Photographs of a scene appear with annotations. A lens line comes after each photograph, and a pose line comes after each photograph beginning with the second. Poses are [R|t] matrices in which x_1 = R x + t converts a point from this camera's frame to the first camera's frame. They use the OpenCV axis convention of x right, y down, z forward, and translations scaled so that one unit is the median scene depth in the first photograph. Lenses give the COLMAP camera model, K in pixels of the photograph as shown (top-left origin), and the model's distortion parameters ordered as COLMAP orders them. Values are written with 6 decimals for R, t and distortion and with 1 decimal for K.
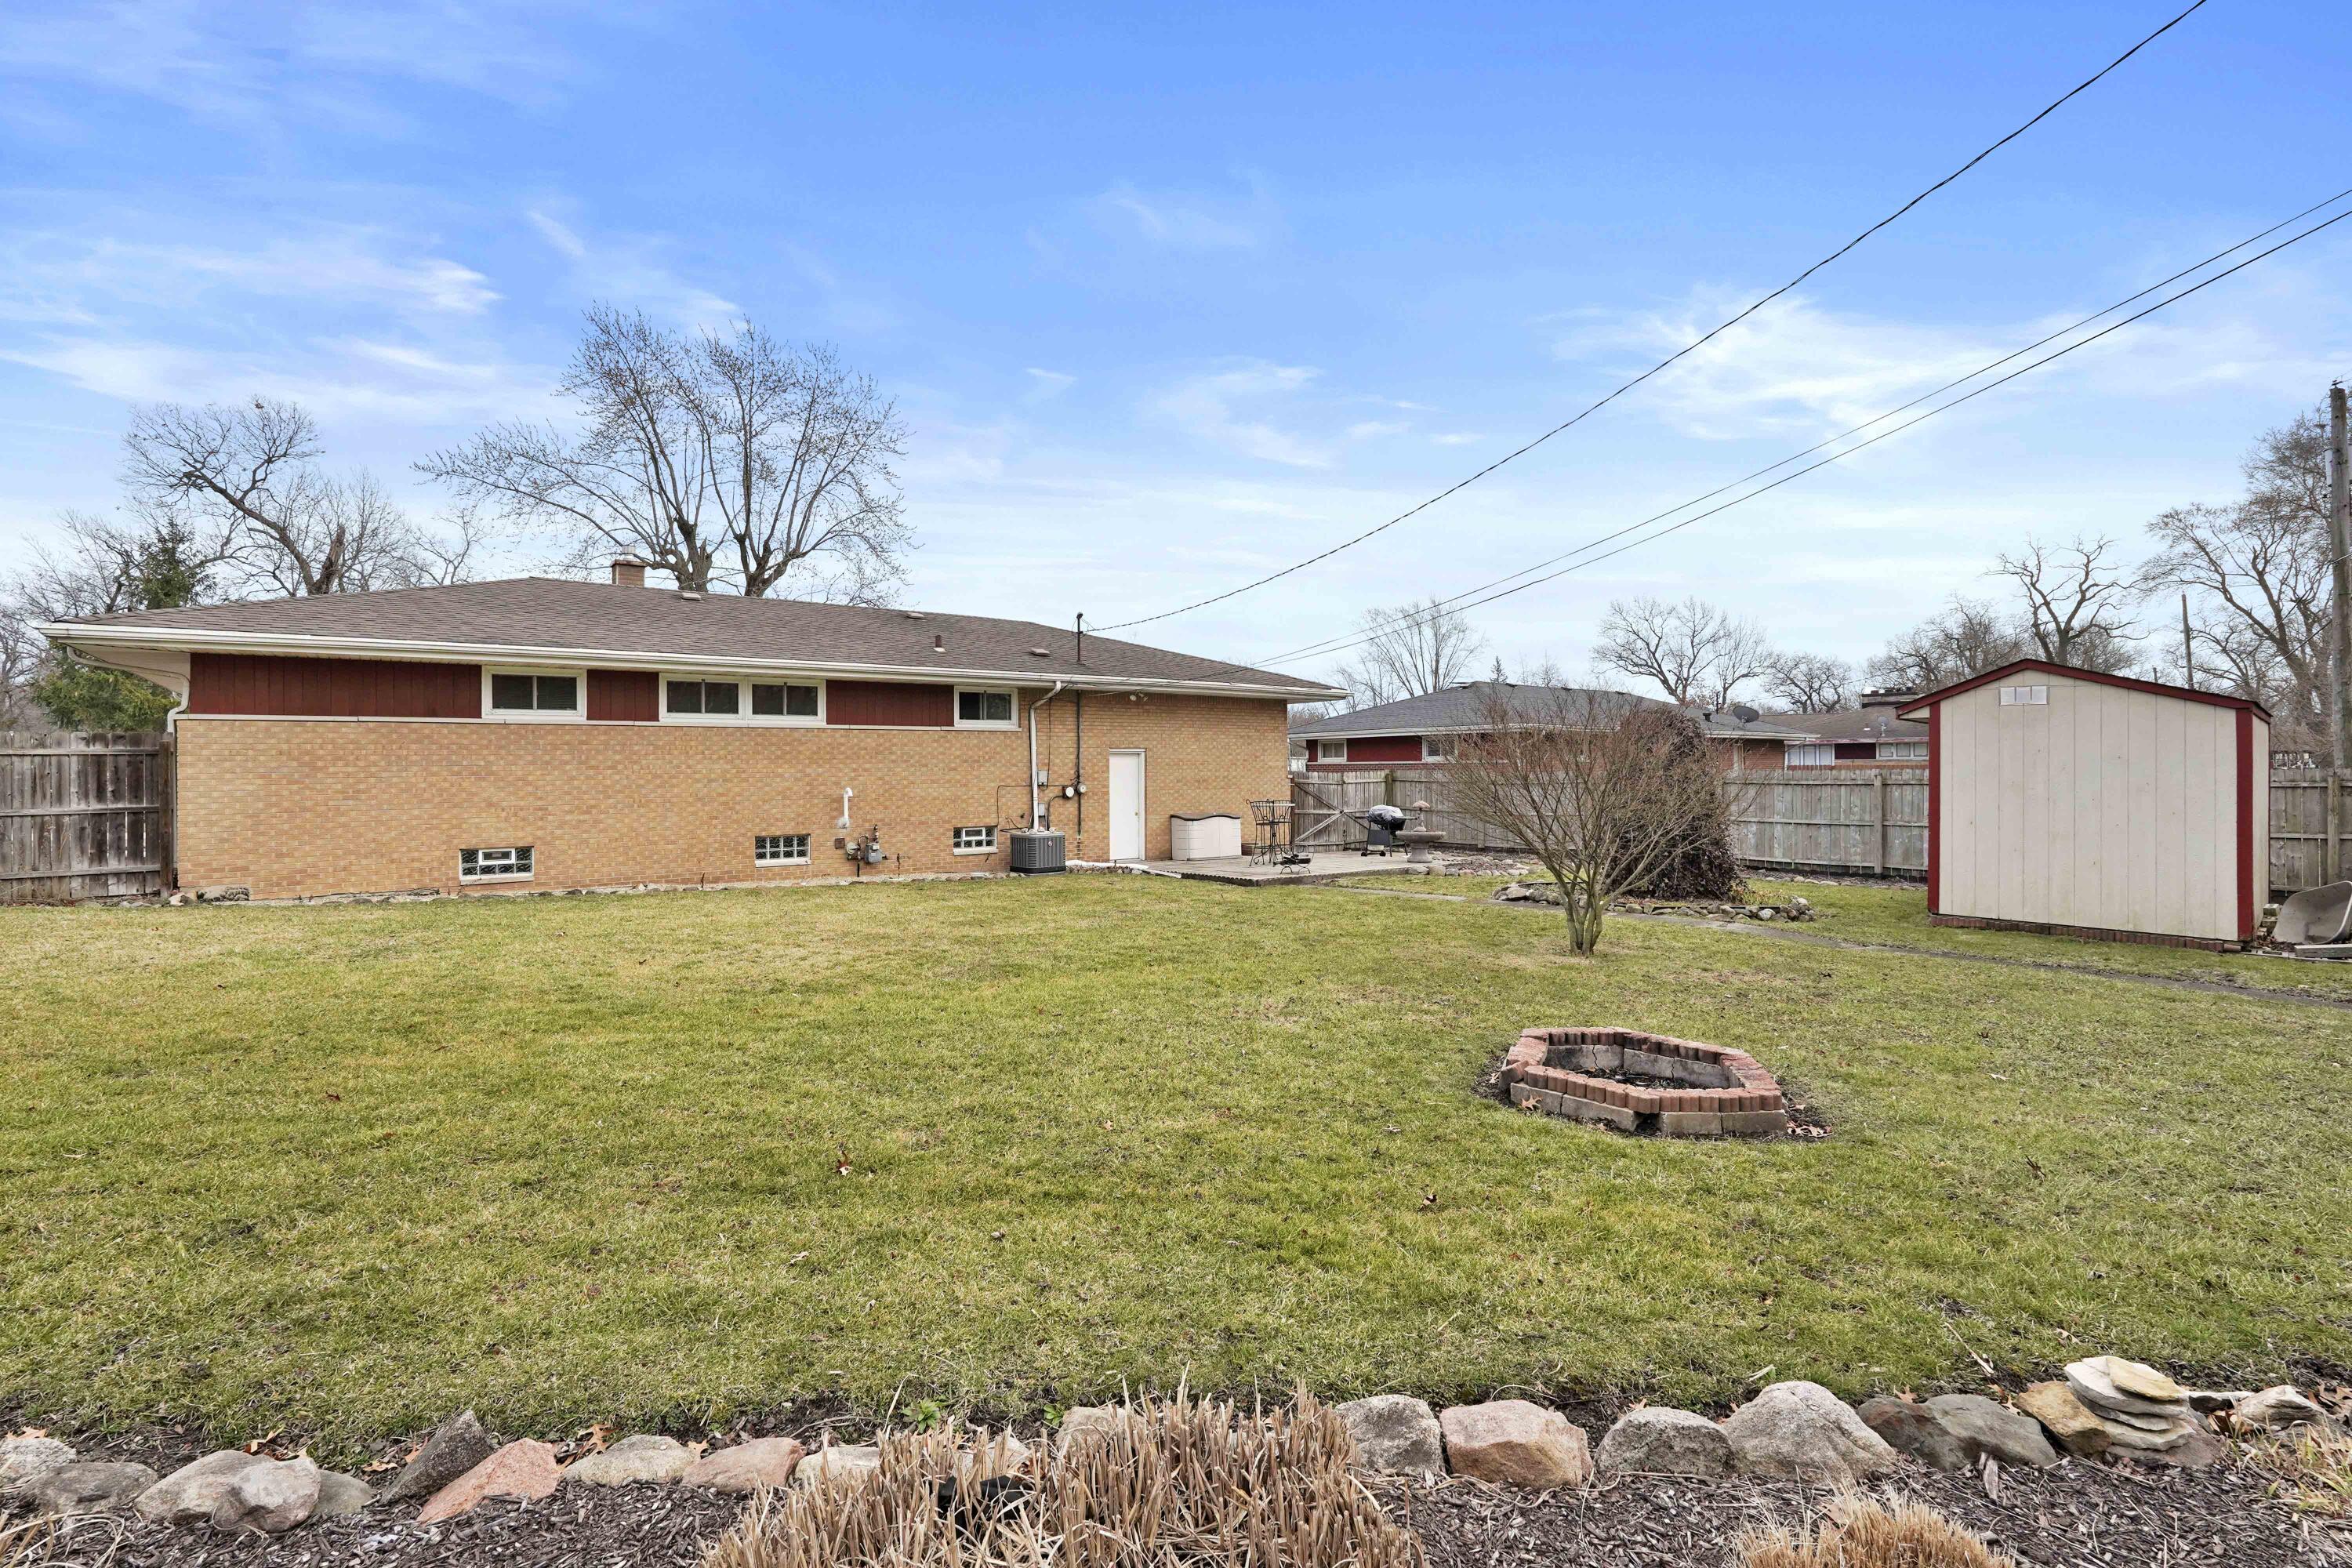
lens RADIAL K [[1045.0, 0, 1176.0], [0, 1045.0, 784.0], [0, 0, 1]] dist [-0.009077, 0.000204]
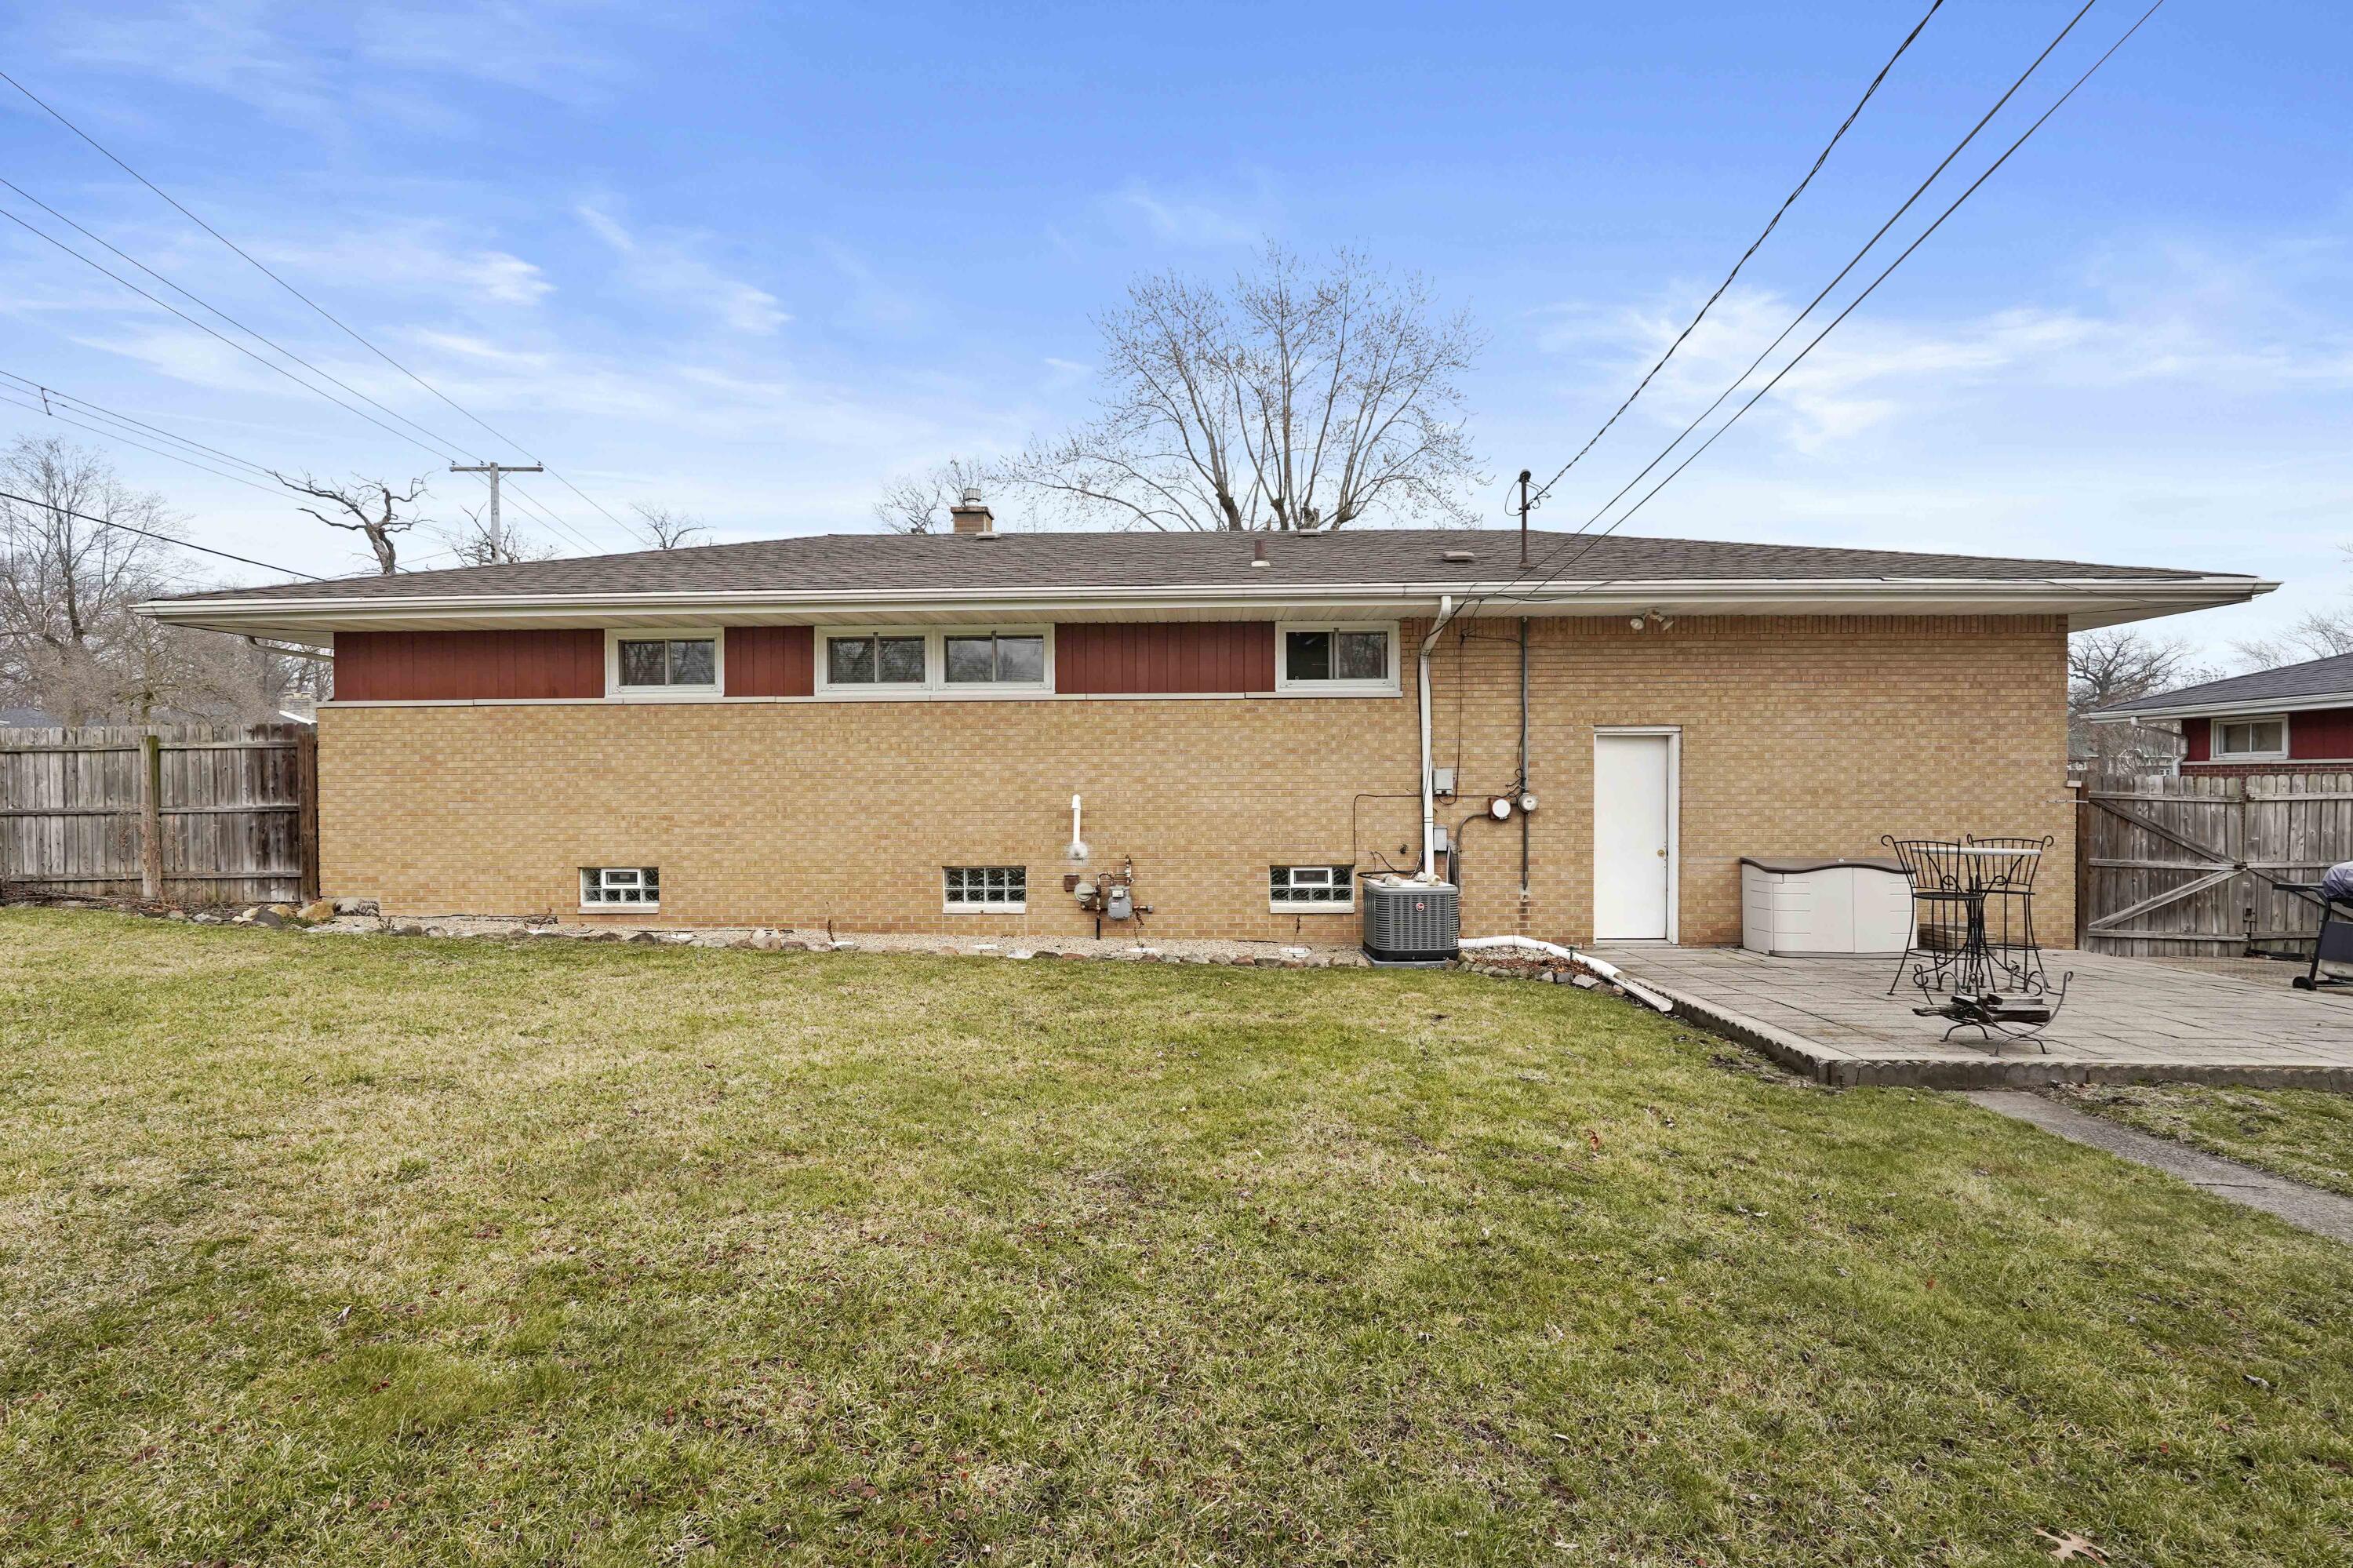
lens RADIAL K [[1045.4, 0, 1176.5], [0, 1045.4, 784.0], [0, 0, 1]] dist [-0.009077, 0.000204]
pose [[0.777786, 0.003496, -0.628519, 0.126688], [-0.010912, 0.999909, -0.007941, 0.001562], [0.628434, 0.013035, 0.777753, 0.579475]]
